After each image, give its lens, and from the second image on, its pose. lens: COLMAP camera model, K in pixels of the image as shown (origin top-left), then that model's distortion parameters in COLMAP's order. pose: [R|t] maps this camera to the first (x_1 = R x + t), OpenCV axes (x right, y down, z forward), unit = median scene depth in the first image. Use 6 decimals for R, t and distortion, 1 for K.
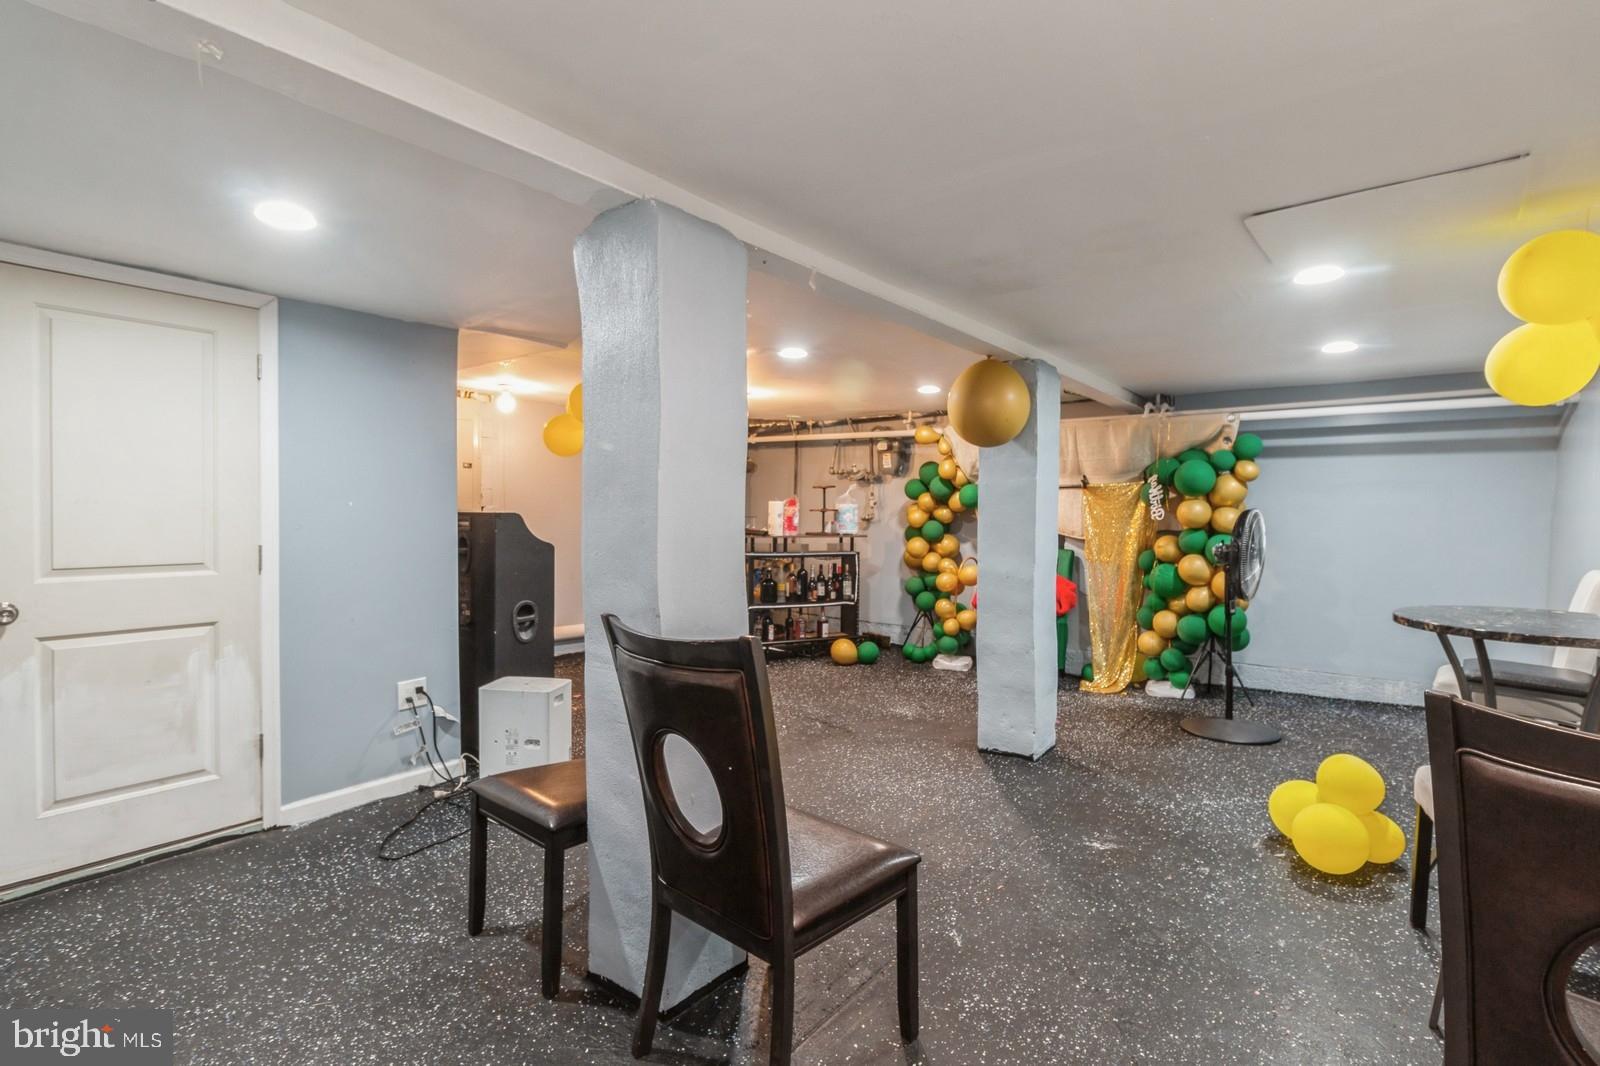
lens RADIAL K [[739.0, 0, 803.5], [0, 739.0, 528.5], [0, 0, 1]] dist [0.010777, 0.000145]
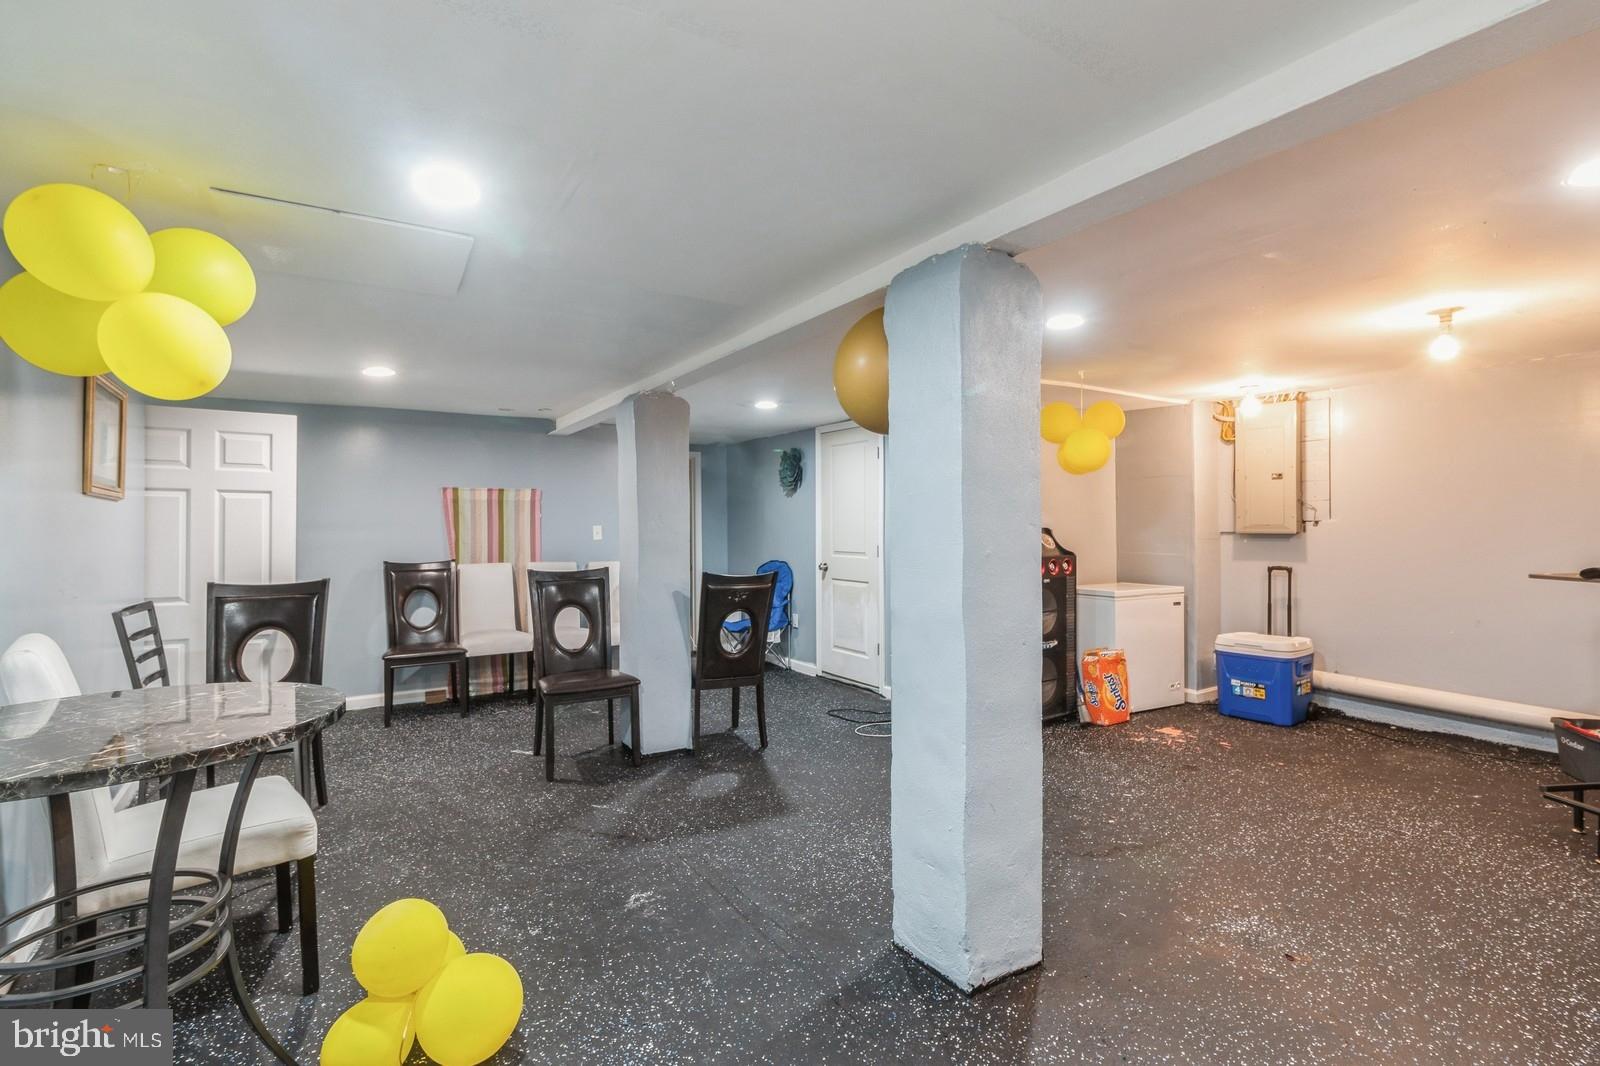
lens RADIAL K [[739.0, 0, 803.2], [0, 739.0, 524.3], [0, 0, 1]] dist [0.010777, 0.000145]
pose [[-0.323240, -0.003742, -0.946310, 1.181403], [-0.020008, 0.999796, 0.002881, -0.031204], [0.946105, 0.019865, -0.323249, 1.463794]]
